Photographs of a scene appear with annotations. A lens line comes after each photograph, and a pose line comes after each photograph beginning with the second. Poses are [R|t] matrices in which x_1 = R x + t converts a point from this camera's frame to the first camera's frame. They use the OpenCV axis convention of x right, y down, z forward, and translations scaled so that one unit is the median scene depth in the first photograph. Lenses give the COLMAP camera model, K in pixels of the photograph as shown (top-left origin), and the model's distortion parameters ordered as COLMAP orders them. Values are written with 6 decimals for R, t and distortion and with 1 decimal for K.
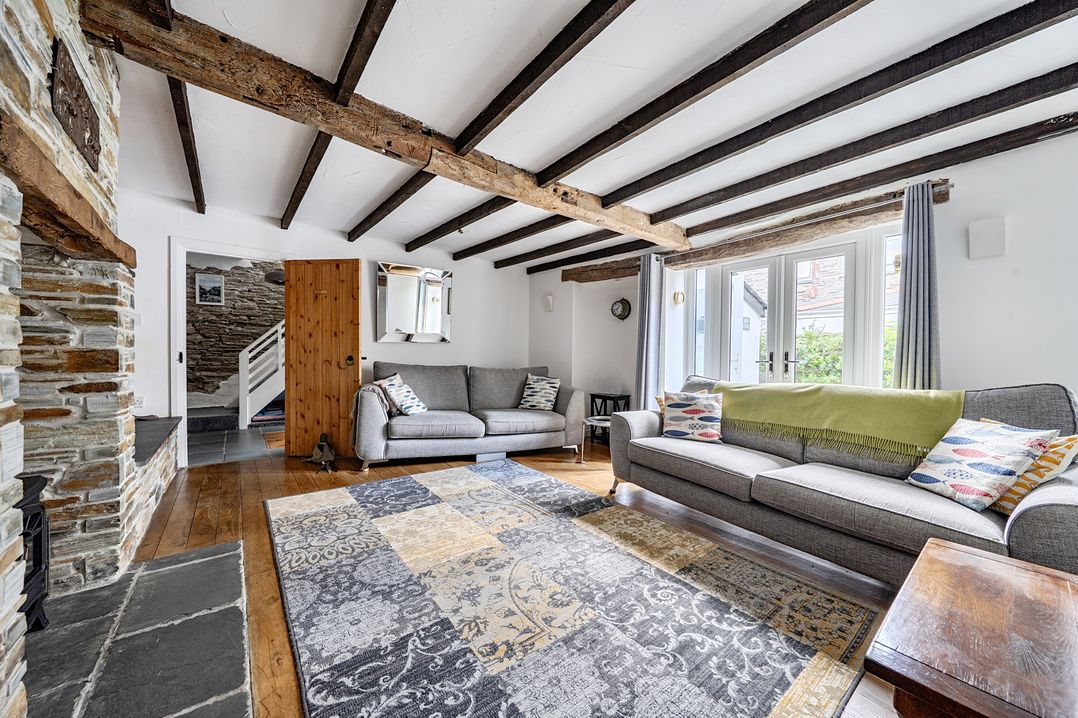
lens RADIAL K [[390.0, 0, 544.8], [0, 390.0, 360.9], [0, 0, 1]] dist [-0.006707, -0.000182]
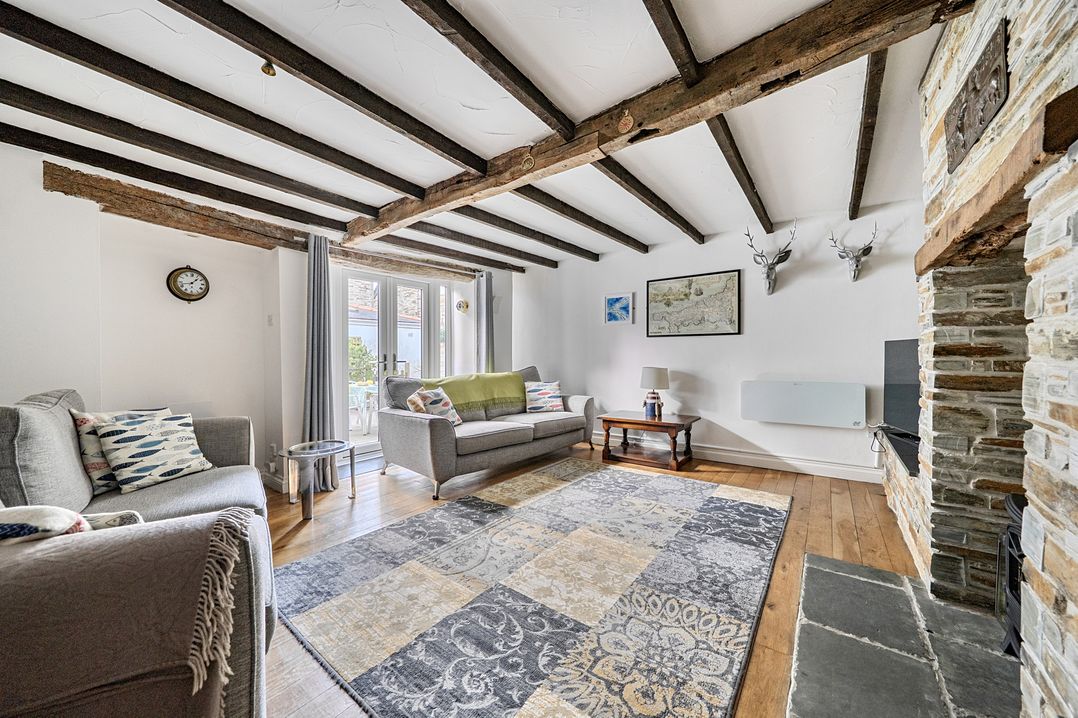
lens RADIAL K [[383.4, 0, 529.3], [0, 383.4, 359.8], [0, 0, 1]] dist [-0.003047, -0.000054]
pose [[-0.229371, -0.020794, 0.973117, -1.274491], [0.013823, 0.999601, 0.024618, -0.052218], [-0.973241, 0.019099, -0.228993, 1.543581]]
